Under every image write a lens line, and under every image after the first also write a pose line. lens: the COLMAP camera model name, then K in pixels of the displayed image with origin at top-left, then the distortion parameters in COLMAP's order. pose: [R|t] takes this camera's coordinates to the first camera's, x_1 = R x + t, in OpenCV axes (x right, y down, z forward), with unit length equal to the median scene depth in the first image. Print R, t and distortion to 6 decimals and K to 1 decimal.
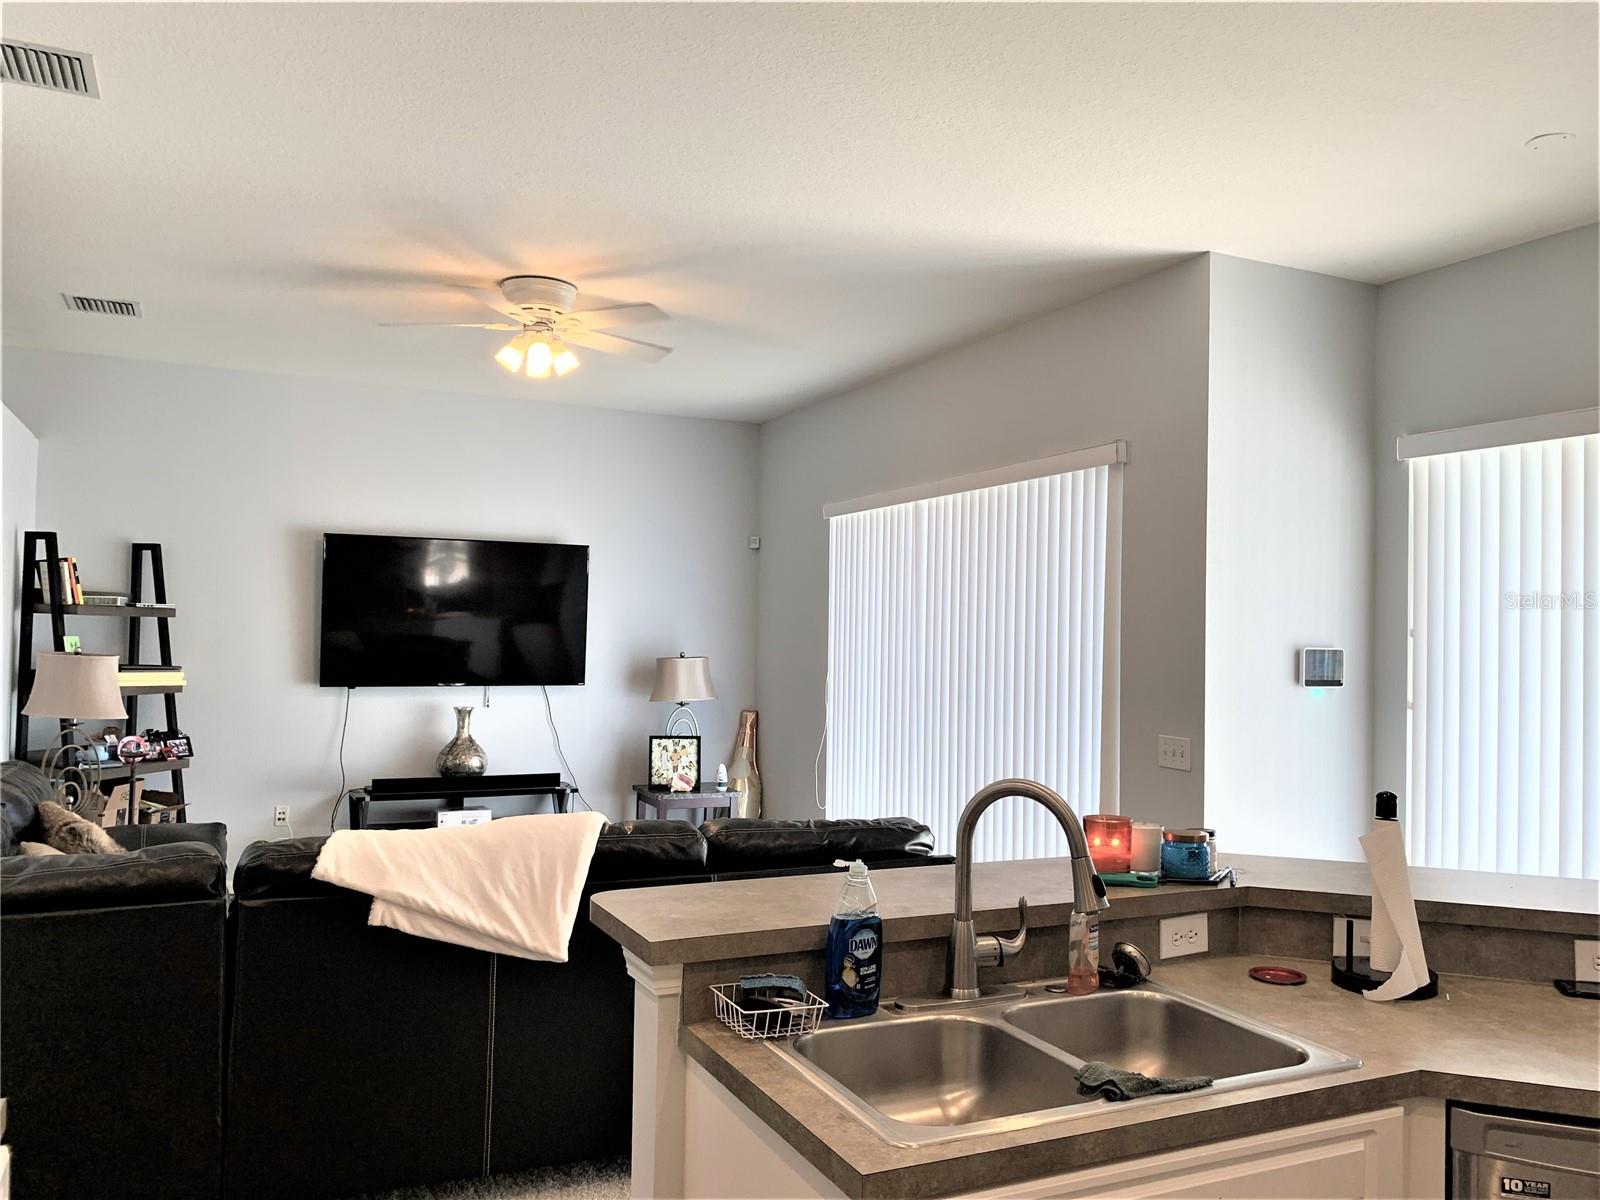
lens RADIAL K [[1209.3, 0, 782.6], [0, 1209.3, 614.6], [0, 0, 1]] dist [0.138478, -0.284171]
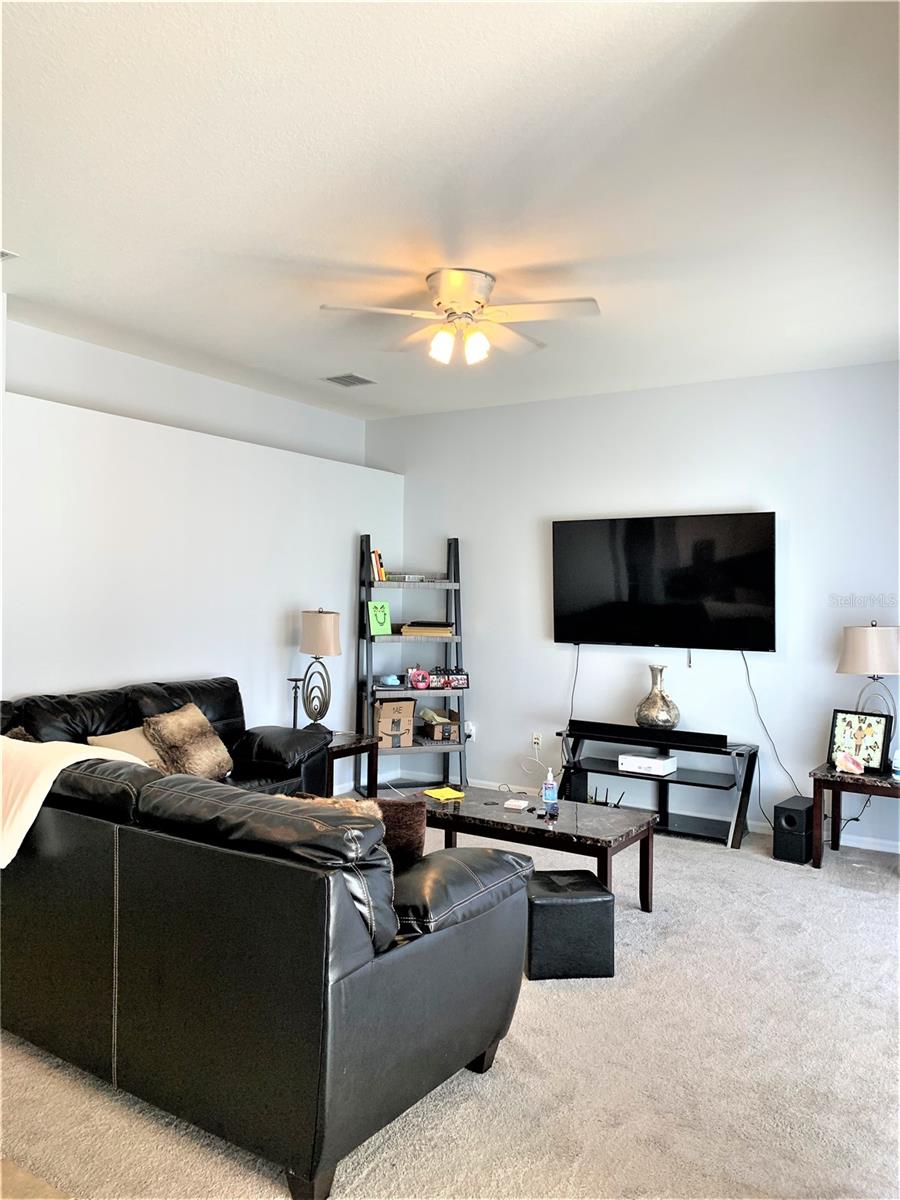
lens RADIAL K [[907.0, 0, 433.8], [0, 907.0, 598.4], [0, 0, 1]] dist [0.138478, -0.284171]
pose [[0.535021, -0.009493, -0.844786, 0.375001], [0.008934, 0.999945, -0.005578, 0.018250], [0.844792, -0.004563, 0.535076, 0.415189]]
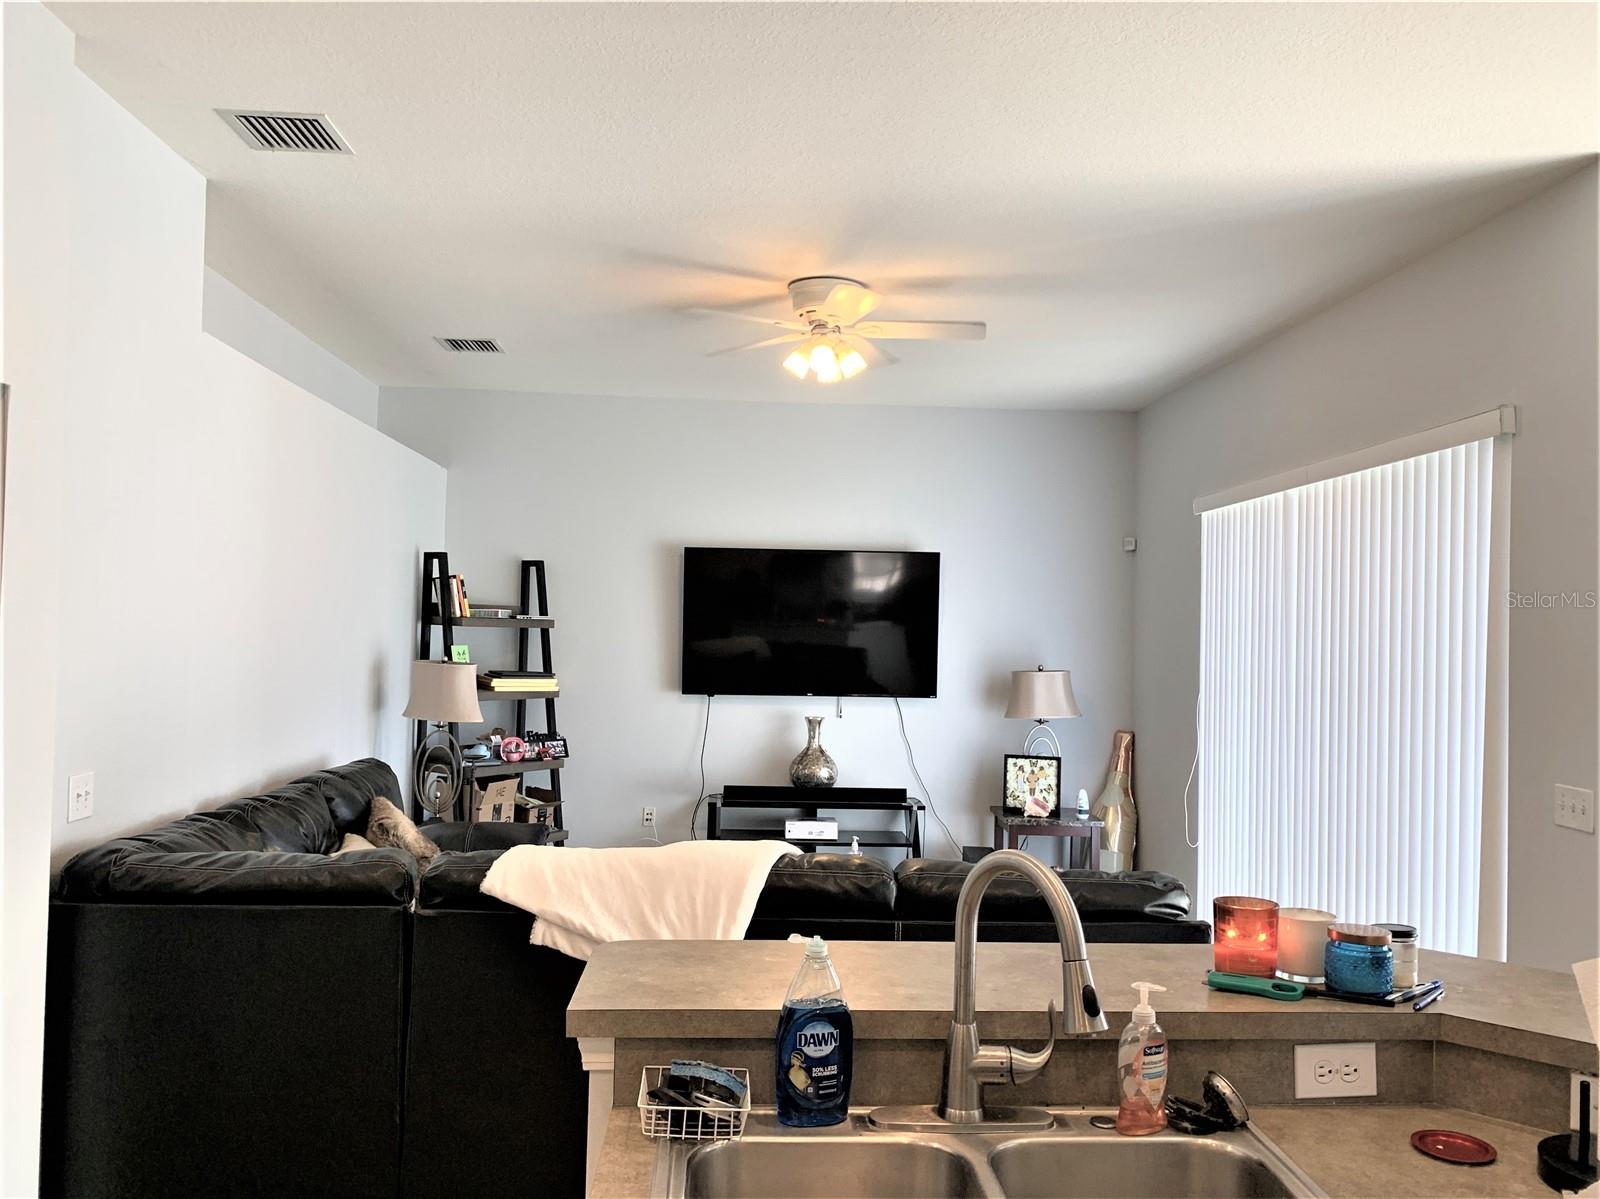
lens RADIAL K [[1239.8, 0, 785.6], [0, 1239.8, 600.8], [0, 0, 1]] dist [0.058387, -0.069335]
pose [[0.928782, -0.008571, -0.370526, 0.102056], [0.002786, 0.999866, -0.016146, -0.003602], [0.370615, 0.013964, 0.928682, 0.057980]]
